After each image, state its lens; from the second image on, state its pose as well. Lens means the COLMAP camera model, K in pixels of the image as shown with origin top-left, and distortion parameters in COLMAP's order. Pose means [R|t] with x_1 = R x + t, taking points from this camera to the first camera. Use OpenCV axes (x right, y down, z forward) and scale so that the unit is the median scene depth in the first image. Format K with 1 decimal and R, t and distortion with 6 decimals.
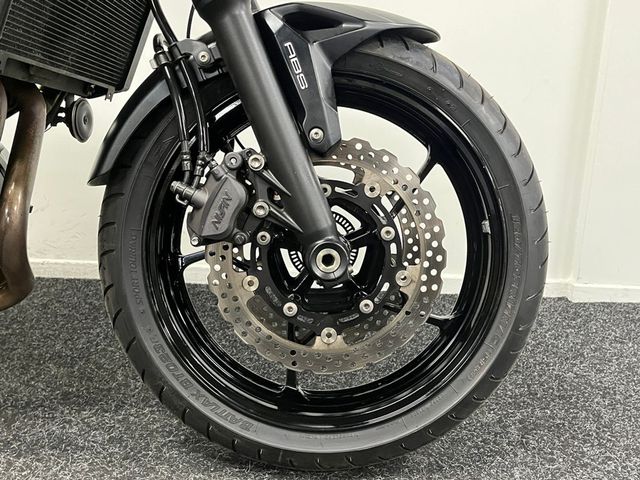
lens RADIAL K [[625.3, 0, 320.0], [0, 625.3, 240.0], [0, 0, 1]] dist [0.054355, -0.022176]
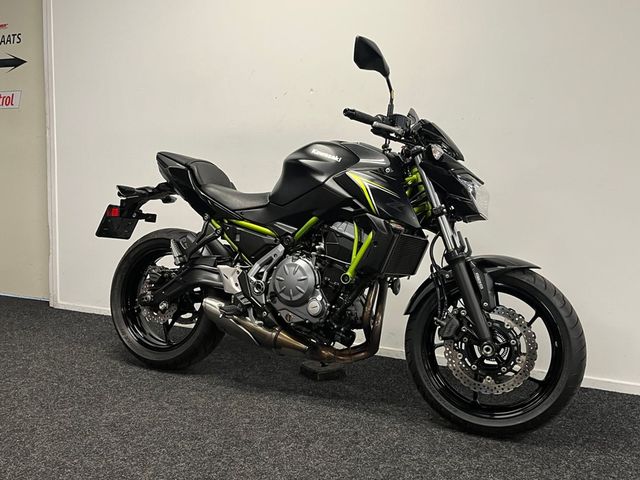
lens RADIAL K [[625.3, 0, 320.0], [0, 625.3, 240.0], [0, 0, 1]] dist [0.054355, -0.022176]
pose [[0.929504, 0.031167, -0.367493, 0.309899], [-0.093402, 0.983833, -0.152803, 0.045790], [0.356789, 0.176355, 0.917388, -1.798750]]
